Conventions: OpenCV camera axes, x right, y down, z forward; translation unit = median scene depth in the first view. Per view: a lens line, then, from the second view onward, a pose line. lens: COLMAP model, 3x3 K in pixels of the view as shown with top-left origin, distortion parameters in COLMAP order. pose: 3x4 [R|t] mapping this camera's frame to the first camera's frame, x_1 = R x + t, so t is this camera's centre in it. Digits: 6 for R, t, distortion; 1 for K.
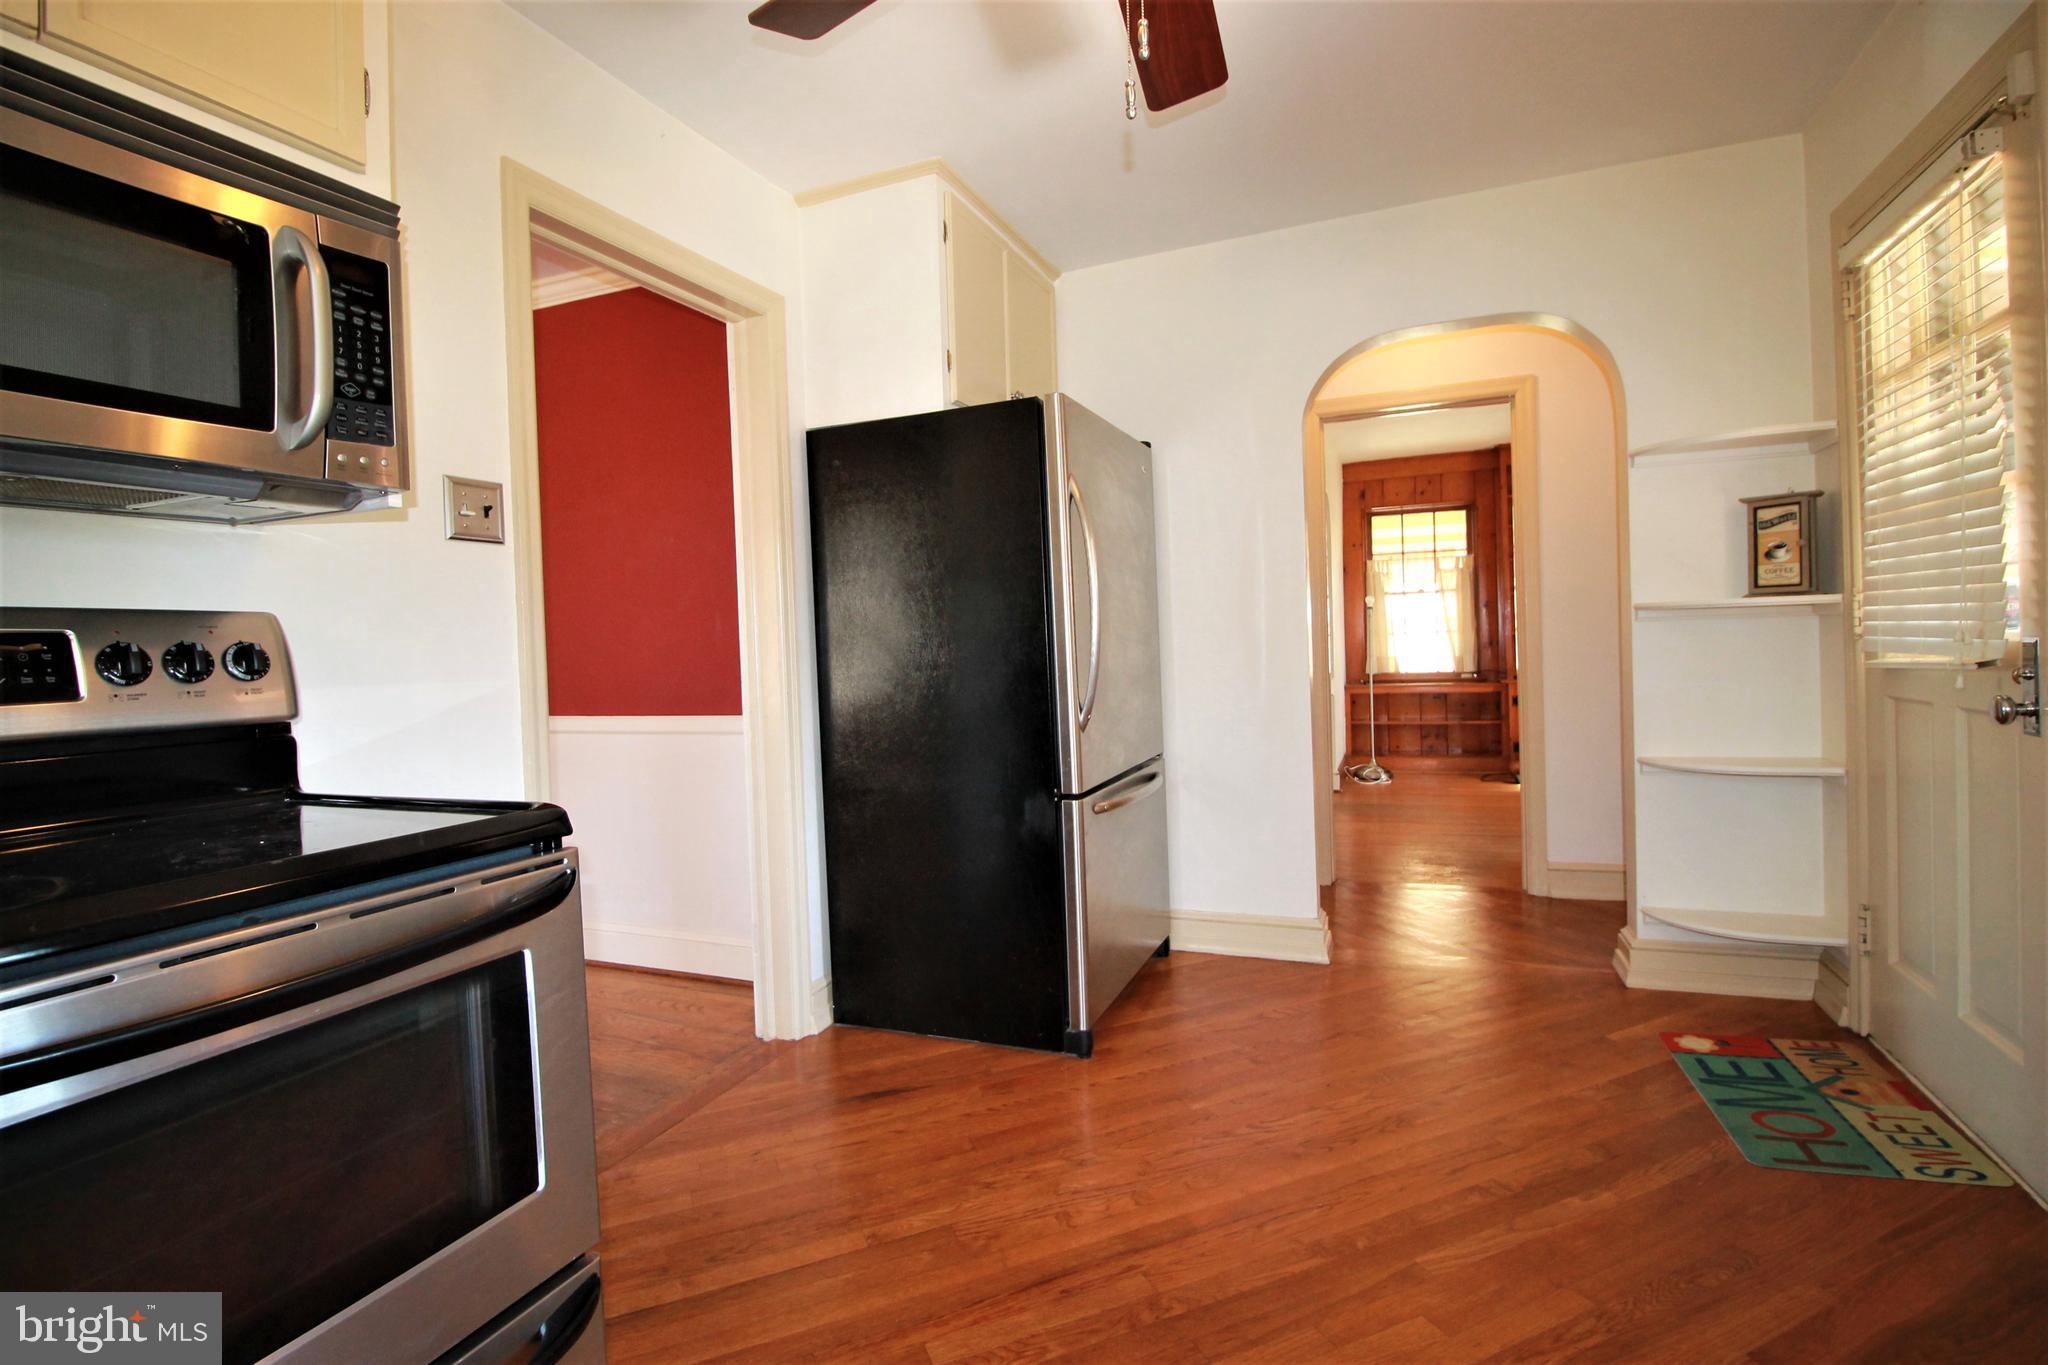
lens RADIAL K [[970.0, 0, 1025.4], [0, 970.0, 657.8], [0, 0, 1]] dist [-0.000201, -0.000038]
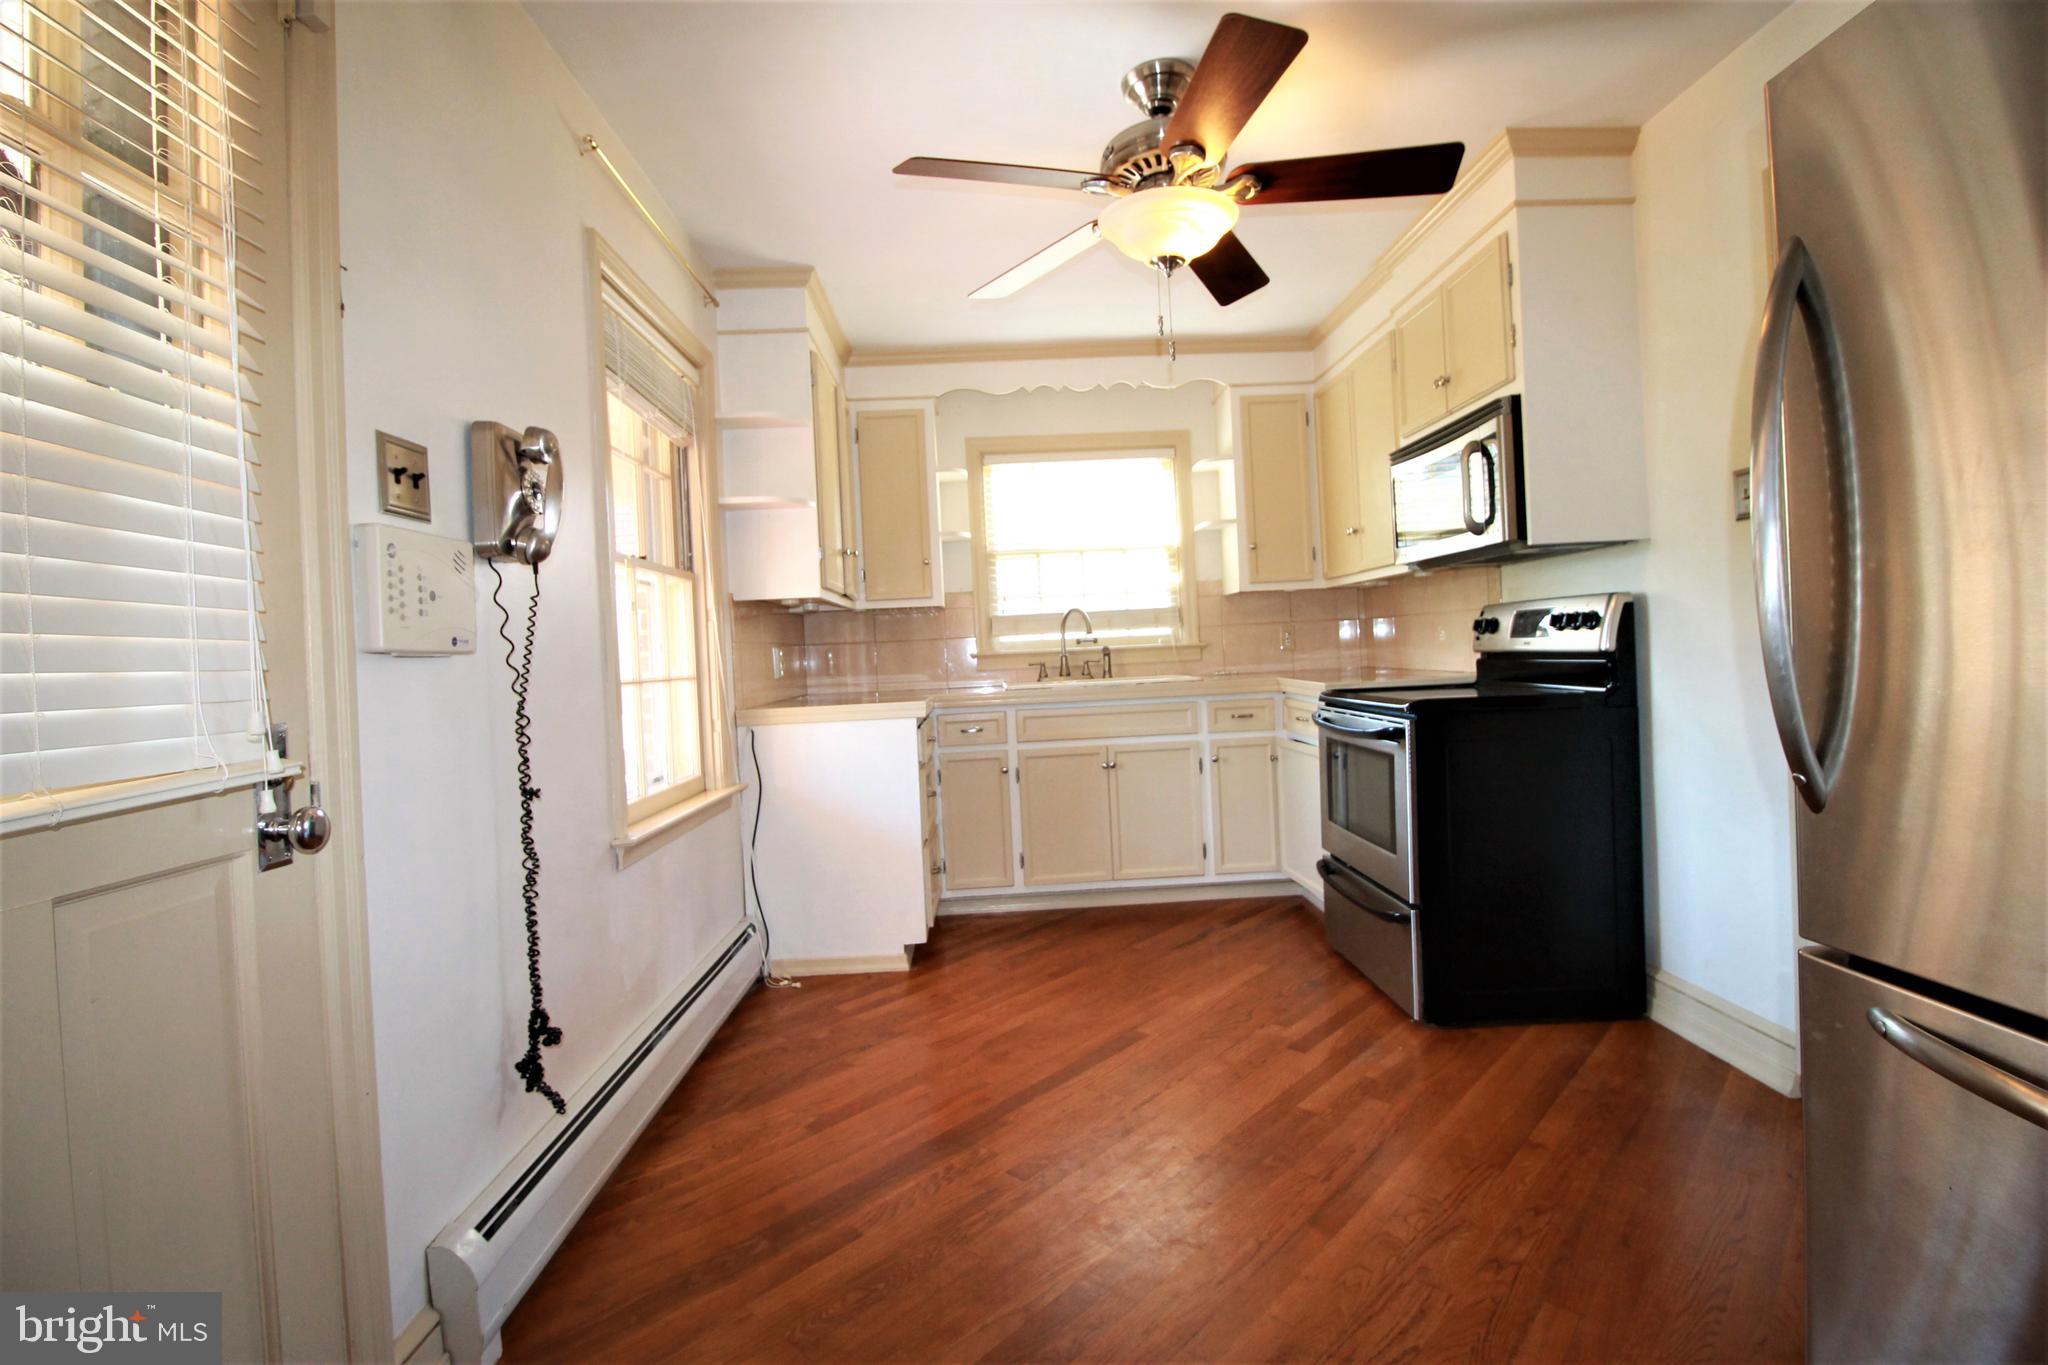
lens RADIAL K [[970.0, 0, 1025.4], [0, 970.0, 657.8], [0, 0, 1]] dist [-0.000201, -0.000038]
pose [[-0.906683, 0.073943, -0.415281, 0.821373], [0.067888, 0.997261, 0.029347, -0.044167], [0.416313, -0.001585, -0.909220, 1.799104]]
